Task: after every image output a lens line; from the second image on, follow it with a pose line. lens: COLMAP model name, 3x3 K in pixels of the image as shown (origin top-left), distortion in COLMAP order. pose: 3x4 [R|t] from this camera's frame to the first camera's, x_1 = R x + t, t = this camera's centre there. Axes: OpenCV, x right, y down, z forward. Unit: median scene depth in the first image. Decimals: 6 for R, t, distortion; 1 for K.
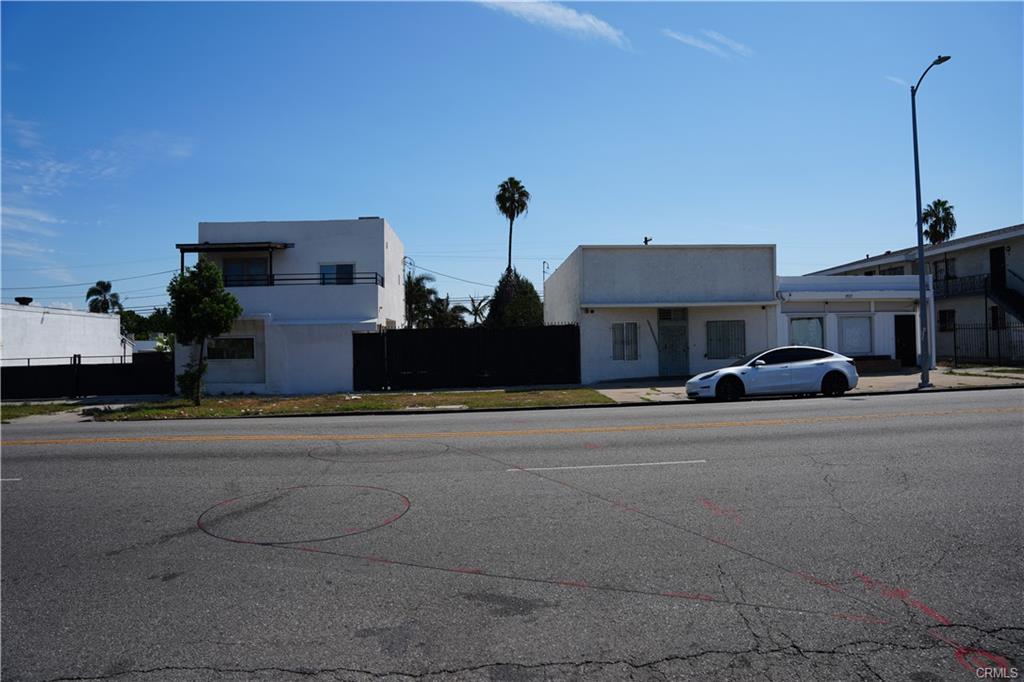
lens RADIAL K [[705.8, 0, 510.8], [0, 705.8, 335.0], [0, 0, 1]] dist [-0.177278, 0.128664]
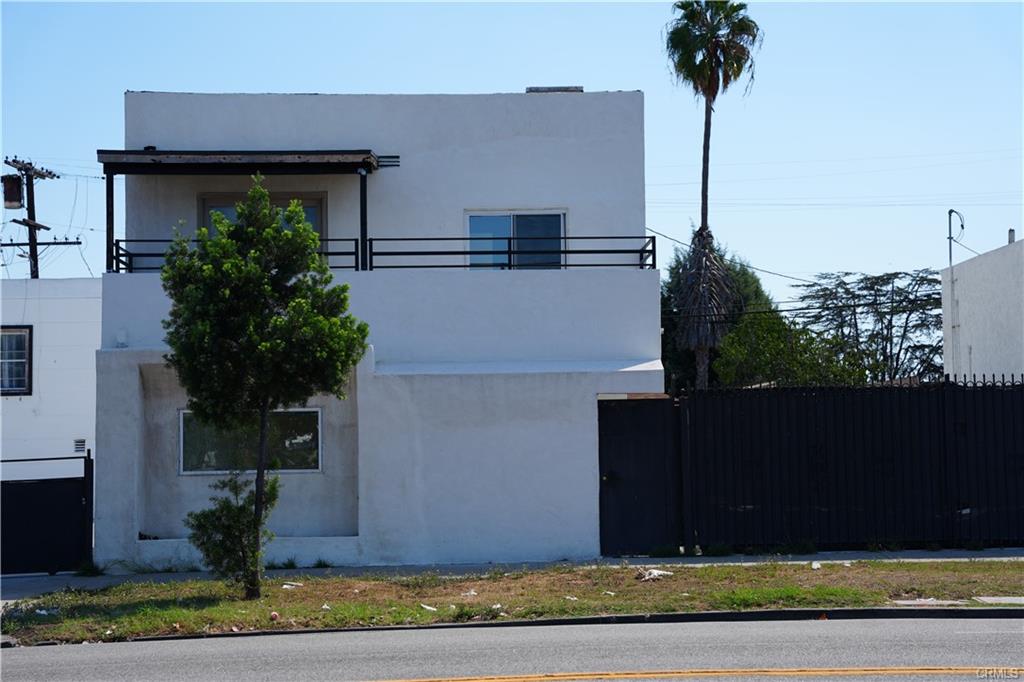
lens RADIAL K [[1925.7, 0, 512.0], [0, 1925.7, 341.0], [0, 0, 1]] dist [0.284606, 0.026898]
pose [[0.999835, 0.002602, -0.017990, -0.249884], [-0.003308, 0.999220, -0.039343, 0.006938], [0.017874, 0.039396, 0.999064, -0.022920]]
